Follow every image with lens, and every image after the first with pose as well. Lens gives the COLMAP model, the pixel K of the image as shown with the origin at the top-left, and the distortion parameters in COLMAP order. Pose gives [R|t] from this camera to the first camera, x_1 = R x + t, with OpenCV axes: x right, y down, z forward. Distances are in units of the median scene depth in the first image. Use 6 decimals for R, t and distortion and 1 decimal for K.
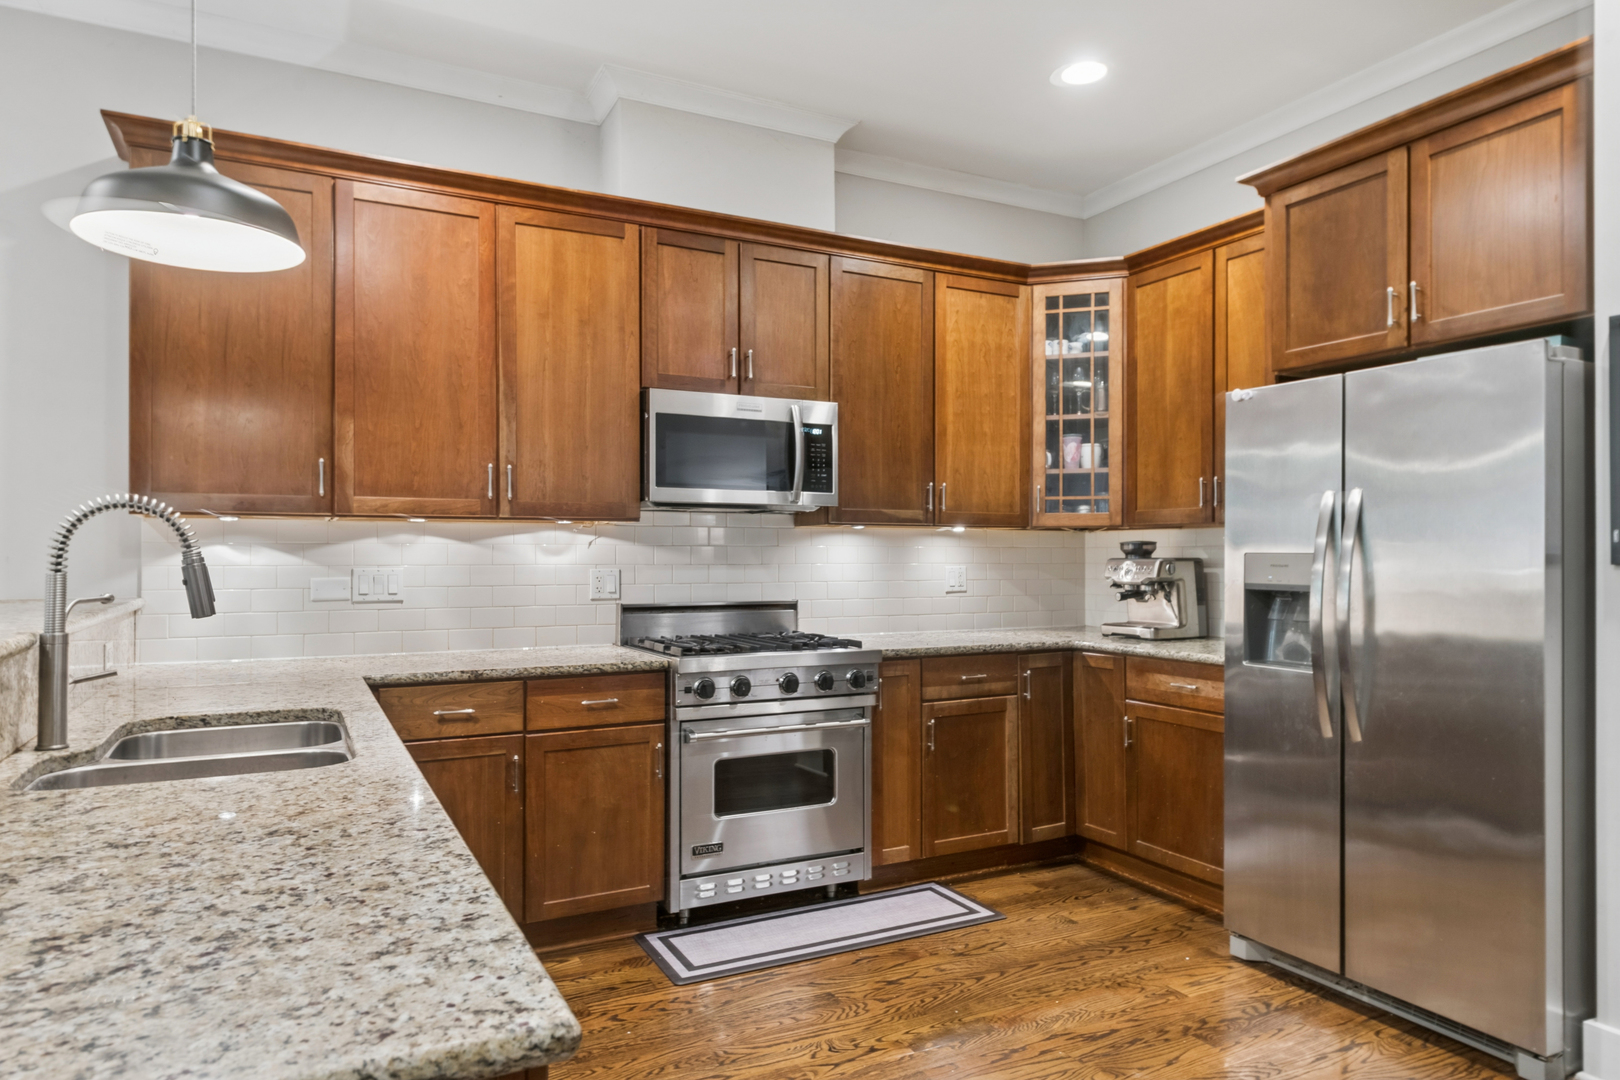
lens RADIAL K [[1035.3, 0, 810.0], [0, 1035.3, 540.0], [0, 0, 1]] dist [0.004067, 0.000077]
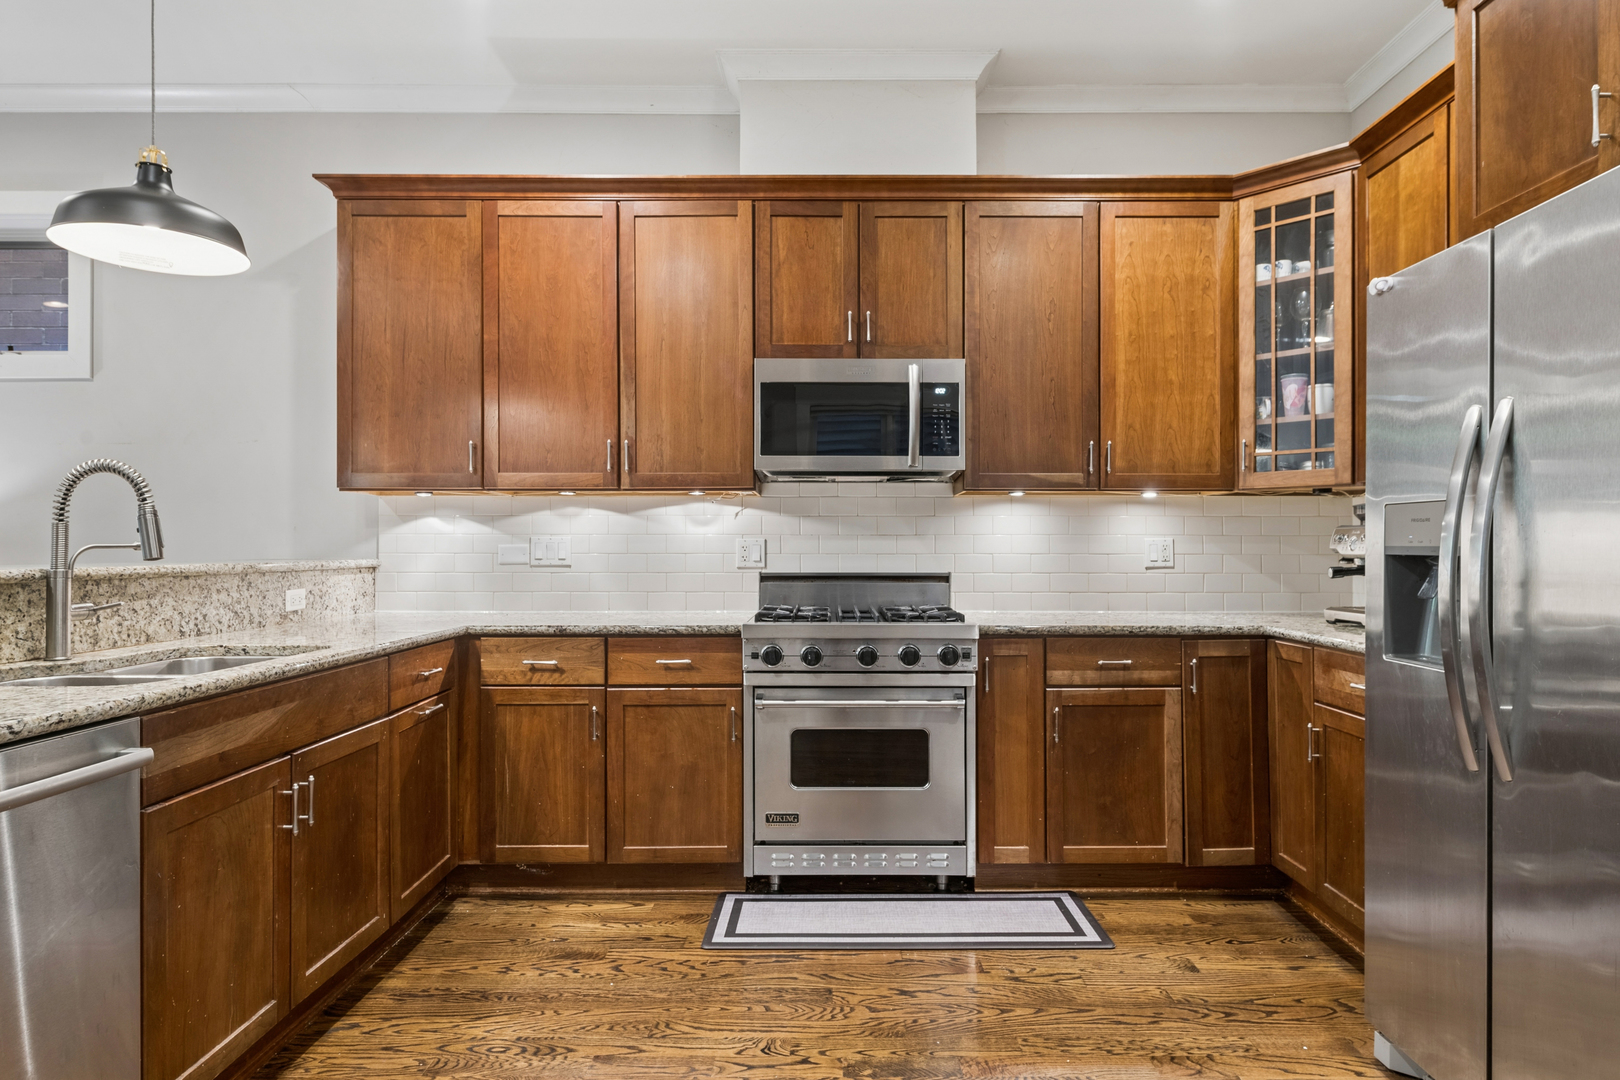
lens RADIAL K [[939.8, 0, 810.0], [0, 939.8, 540.0], [0, 0, 1]] dist [0.011298, -0.016001]
pose [[0.886148, -0.003576, -0.463389, 0.308332], [0.006268, 0.999971, 0.004270, 0.026733], [0.463360, -0.006688, 0.886145, 0.198100]]
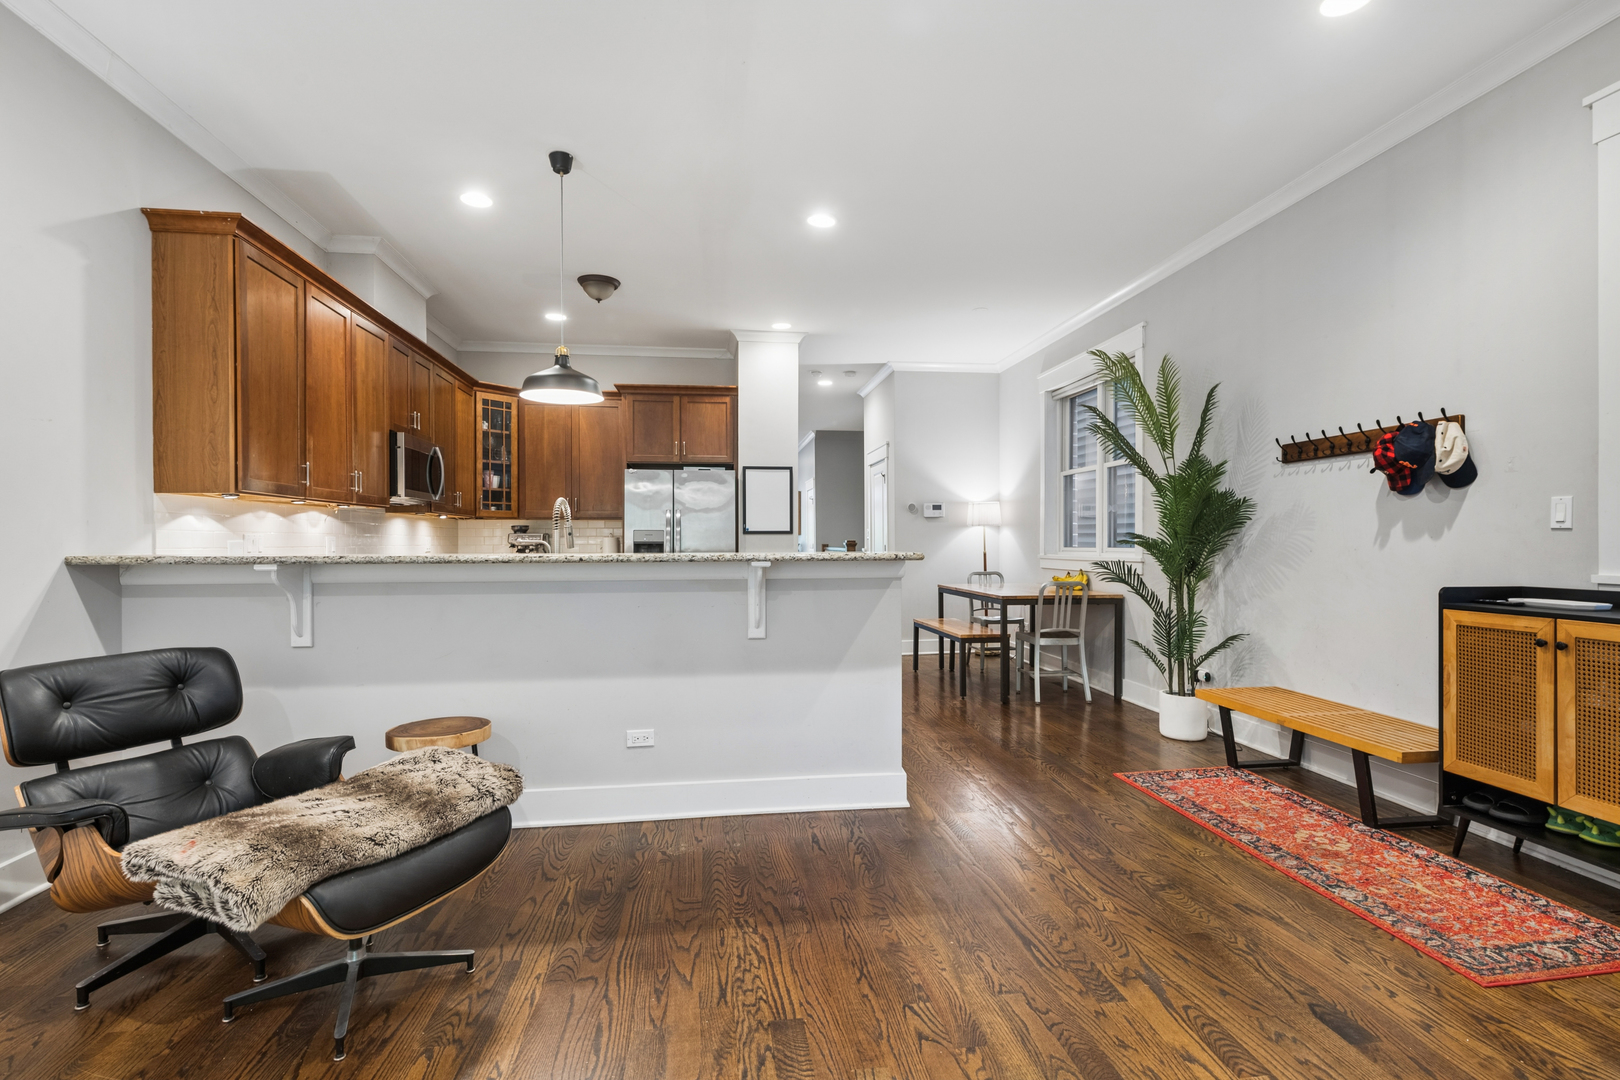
lens RADIAL K [[786.7, 0, 810.0], [0, 786.7, 540.0], [0, 0, 1]] dist [0.000210, -0.000003]
pose [[0.336641, 0.000976, 0.941633, -1.138633], [-0.017245, 0.999838, 0.005129, 0.016098], [-0.941475, -0.017965, 0.336603, -0.102172]]
